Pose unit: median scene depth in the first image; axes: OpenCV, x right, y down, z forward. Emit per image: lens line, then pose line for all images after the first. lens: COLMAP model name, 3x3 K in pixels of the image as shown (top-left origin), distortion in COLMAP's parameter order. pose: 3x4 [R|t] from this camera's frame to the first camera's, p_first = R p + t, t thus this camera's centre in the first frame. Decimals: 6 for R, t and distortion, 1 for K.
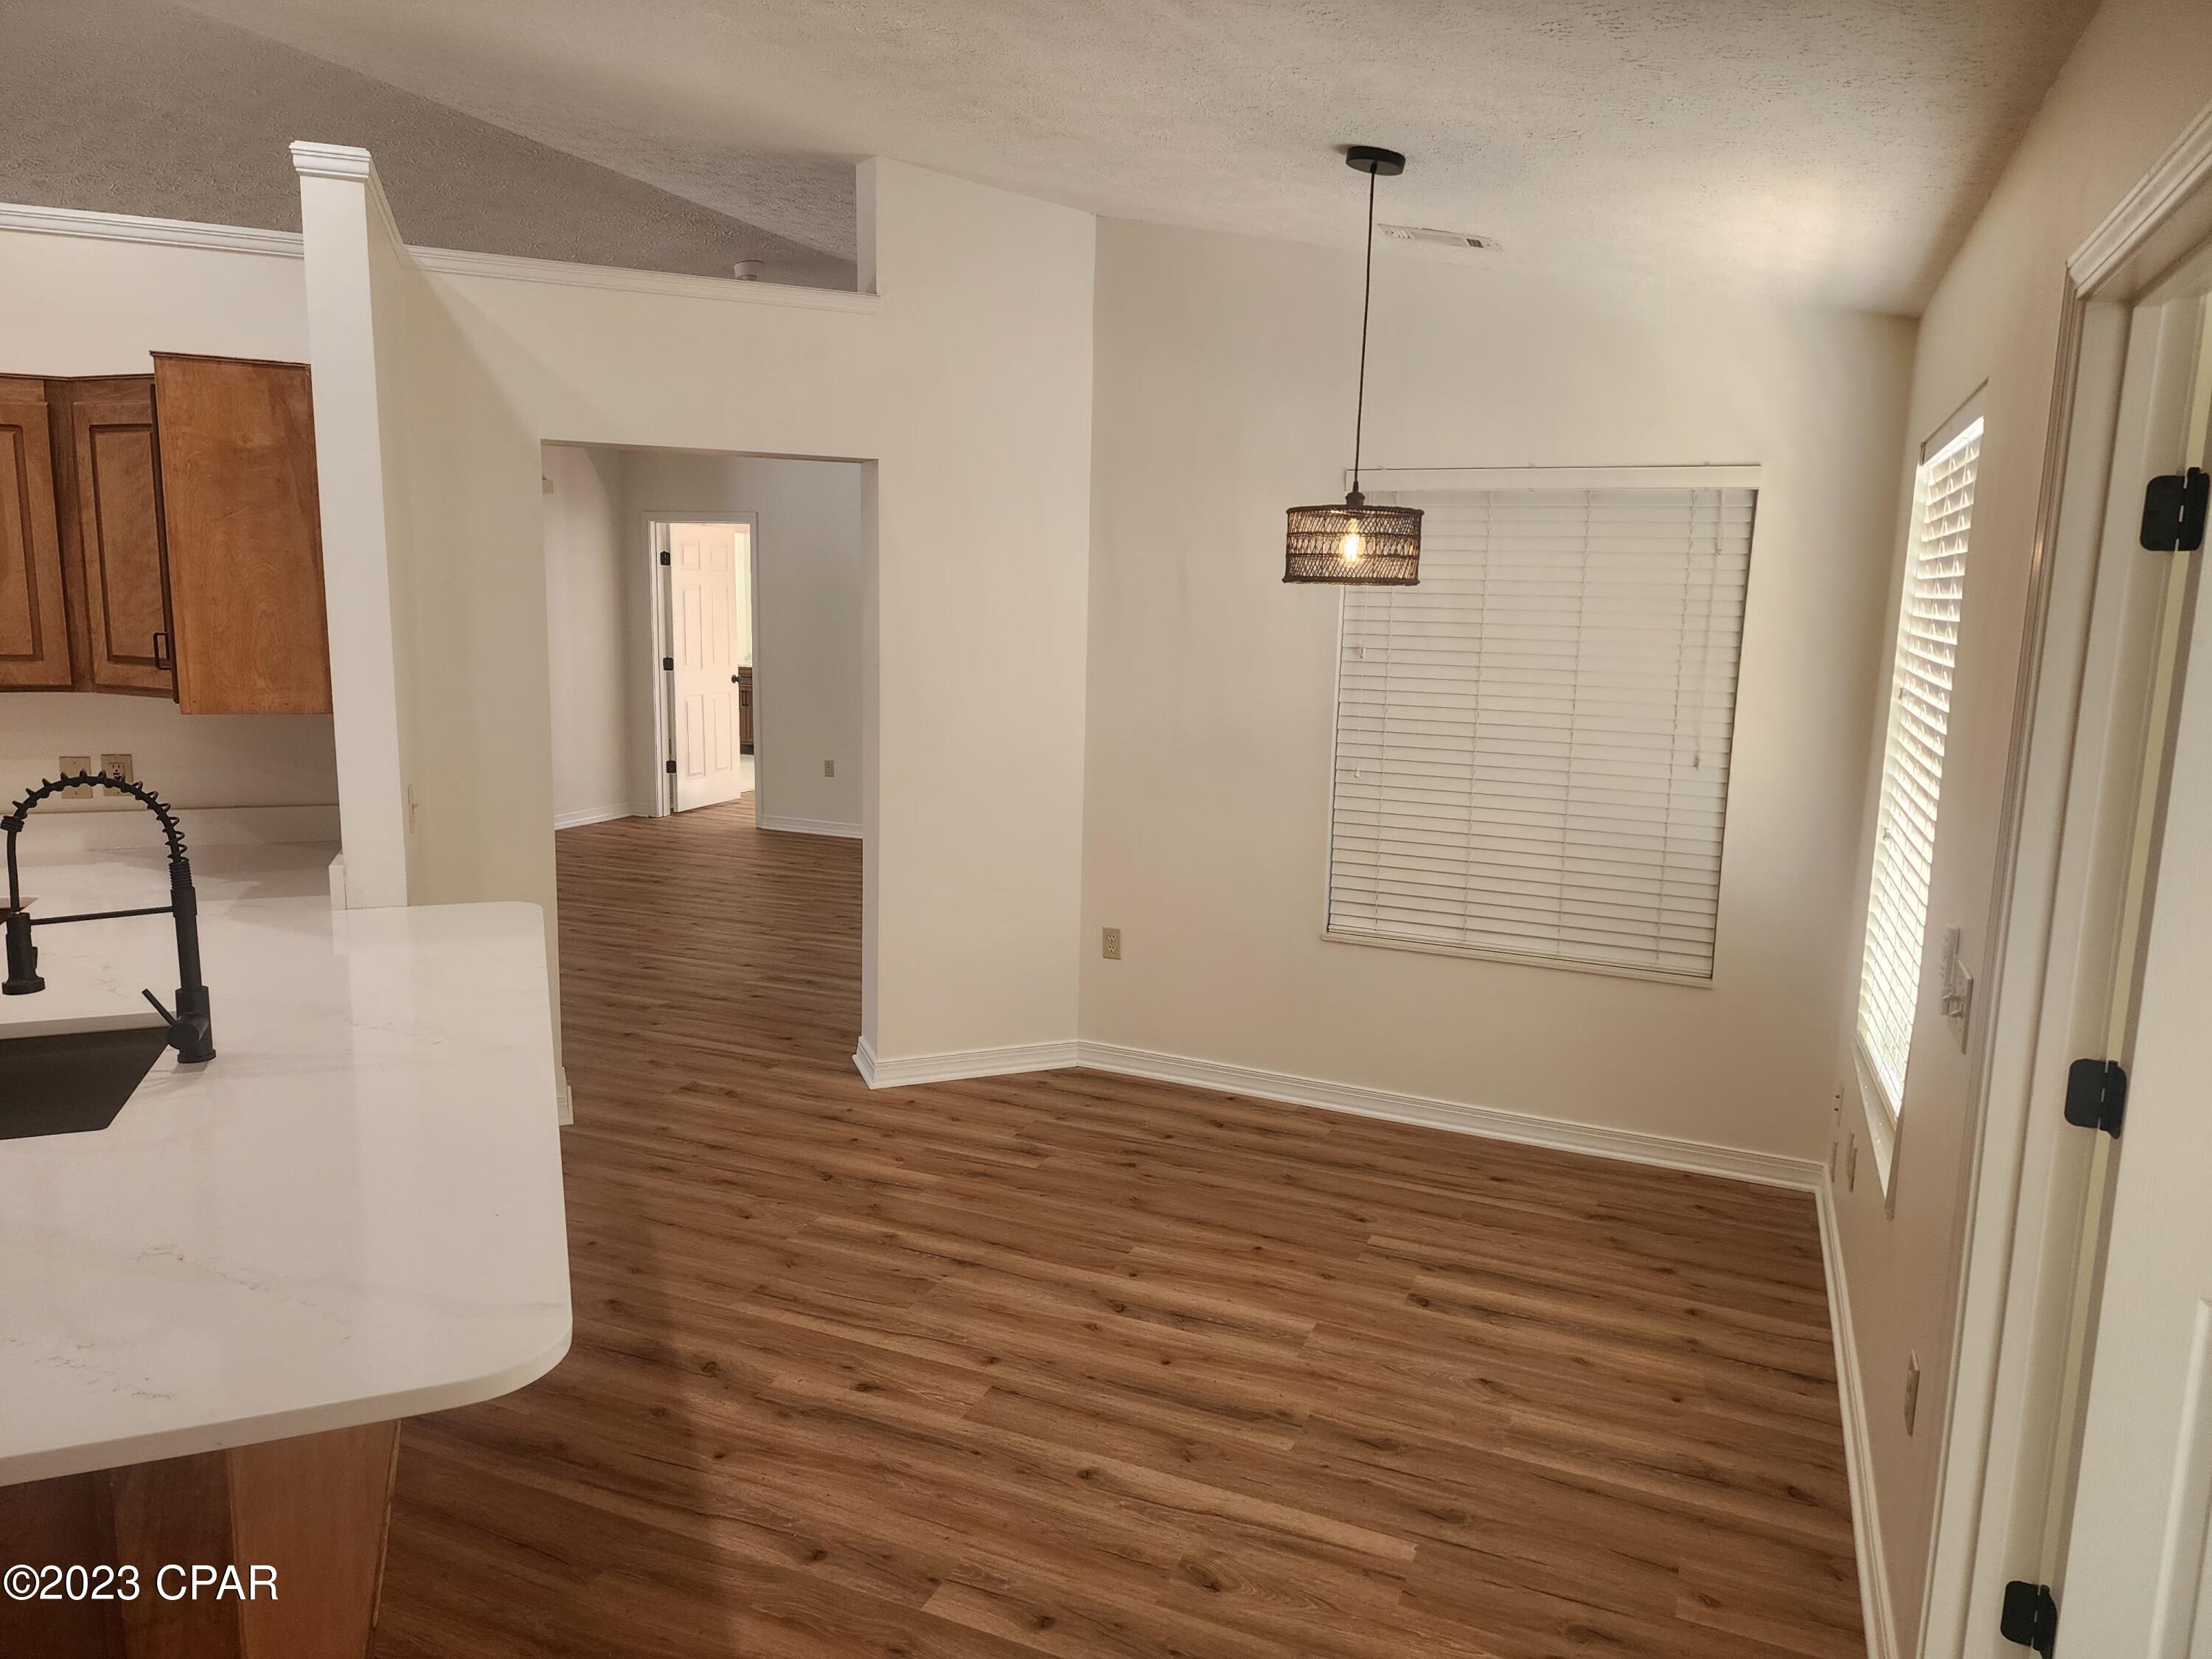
lens RADIAL K [[1476.5, 0, 1106.0], [0, 1476.5, 829.5], [0, 0, 1]] dist [0.103285, -0.104483]
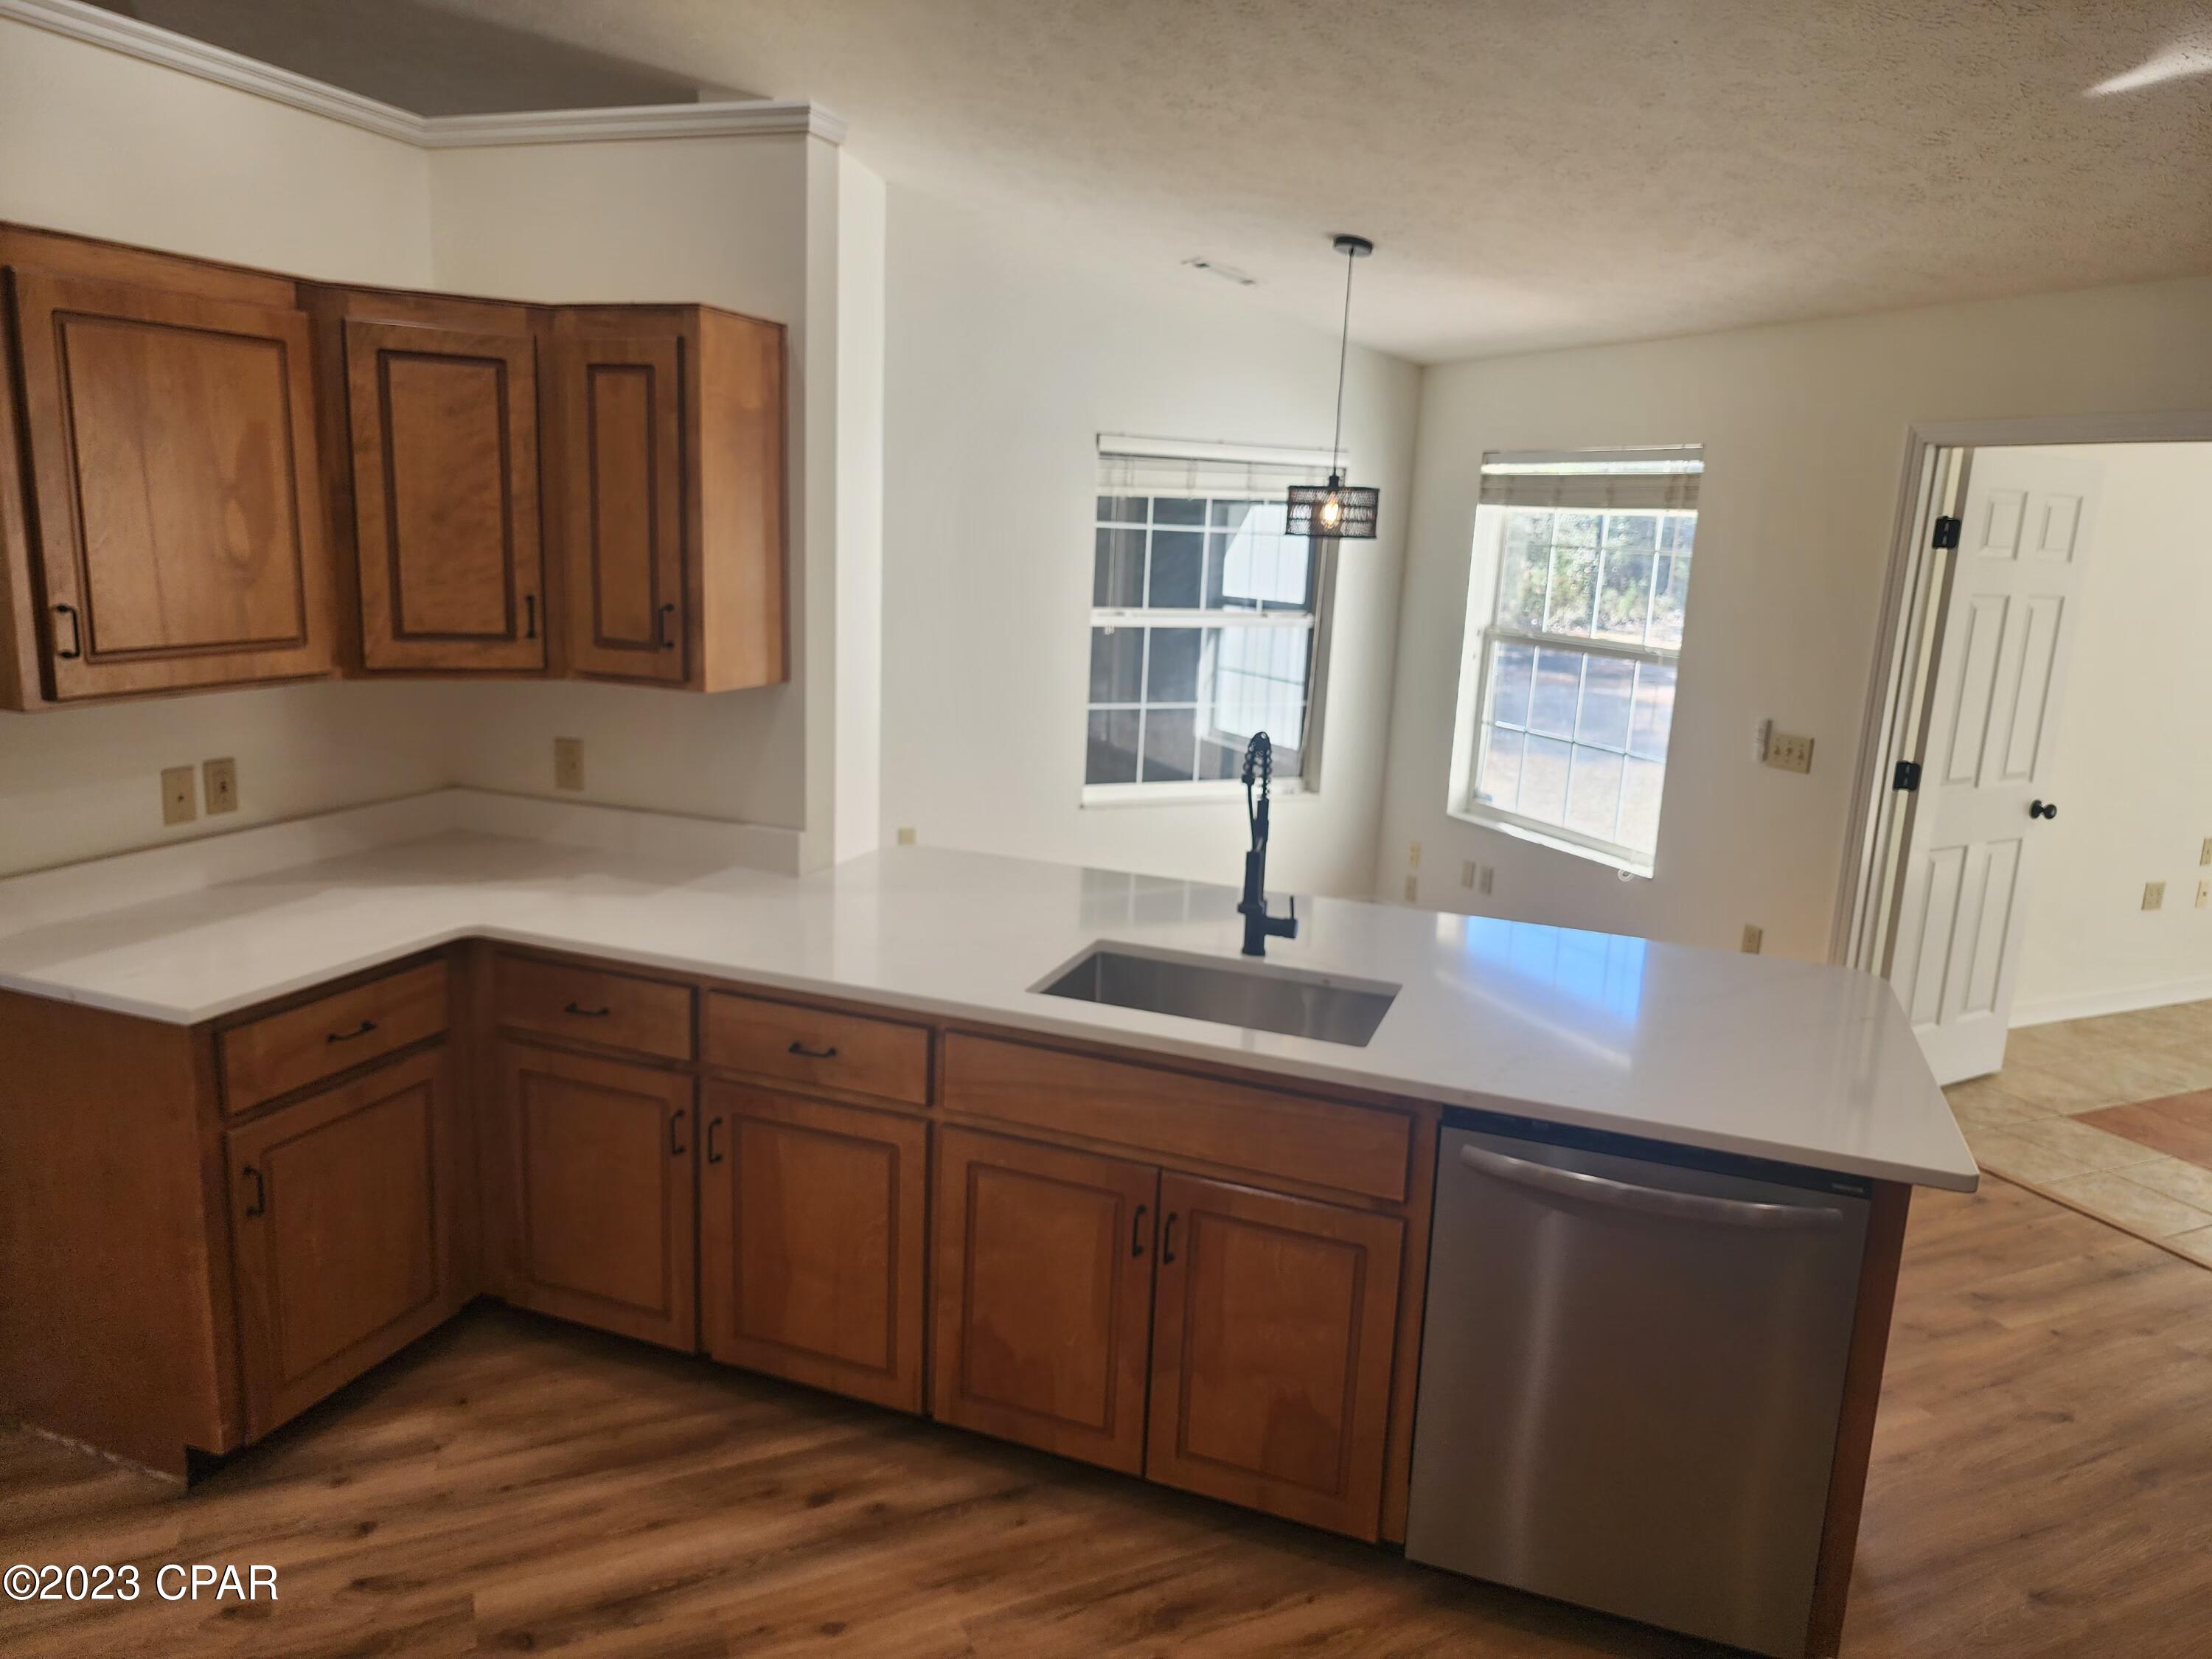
lens RADIAL K [[1476.5, 0, 1106.0], [0, 1476.5, 829.5], [0, 0, 1]] dist [0.103285, -0.104483]
pose [[0.681569, -0.145169, 0.717210, -1.027376], [0.104029, 0.989392, 0.101401, -0.053488], [-0.724322, 0.005499, 0.689440, 0.161543]]
